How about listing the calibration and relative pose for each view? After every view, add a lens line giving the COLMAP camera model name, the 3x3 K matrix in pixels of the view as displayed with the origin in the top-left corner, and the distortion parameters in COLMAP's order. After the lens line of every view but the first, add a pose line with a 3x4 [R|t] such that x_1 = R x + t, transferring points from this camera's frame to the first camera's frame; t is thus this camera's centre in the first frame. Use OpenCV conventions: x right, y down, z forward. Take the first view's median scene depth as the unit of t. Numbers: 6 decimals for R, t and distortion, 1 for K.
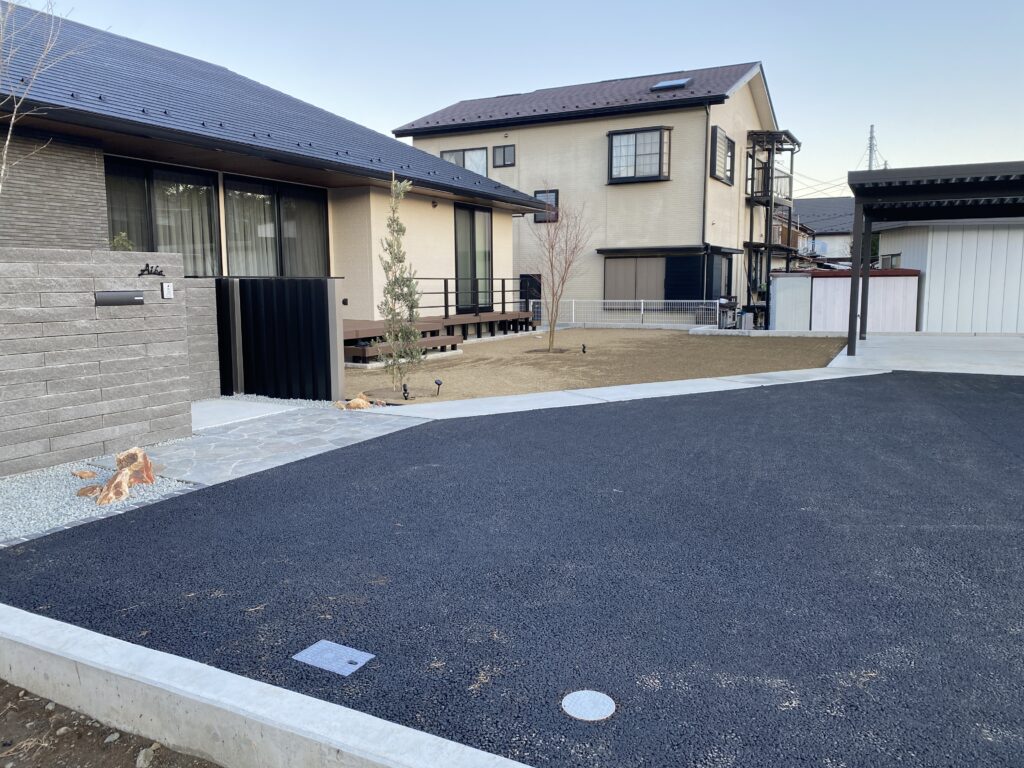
lens RADIAL K [[768.8, 0, 512.0], [0, 768.8, 384.0], [0, 0, 1]] dist [0.060576, -0.084034]
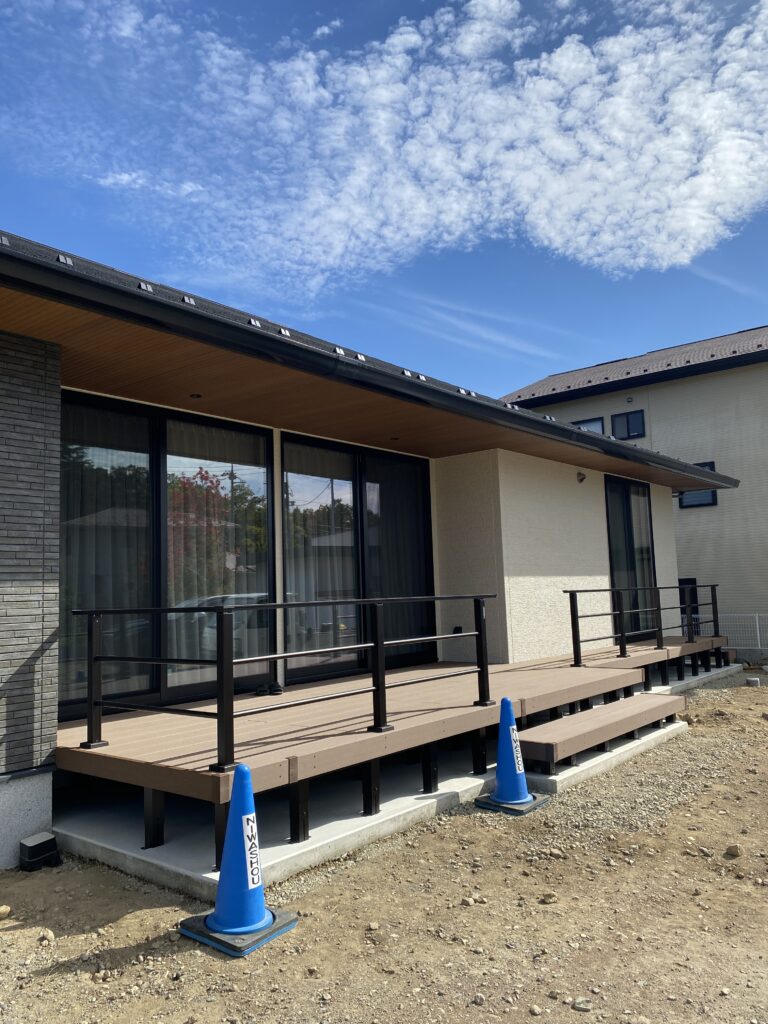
lens RADIAL K [[768.8, 0, 384.0], [0, 768.8, 512.0], [0, 0, 1]] dist [0.060576, -0.084034]
pose [[0.978304, -0.053663, -0.200102, -0.226509], [0.005521, 0.972281, -0.233752, -0.089003], [0.207100, 0.227575, 0.951483, 0.588104]]
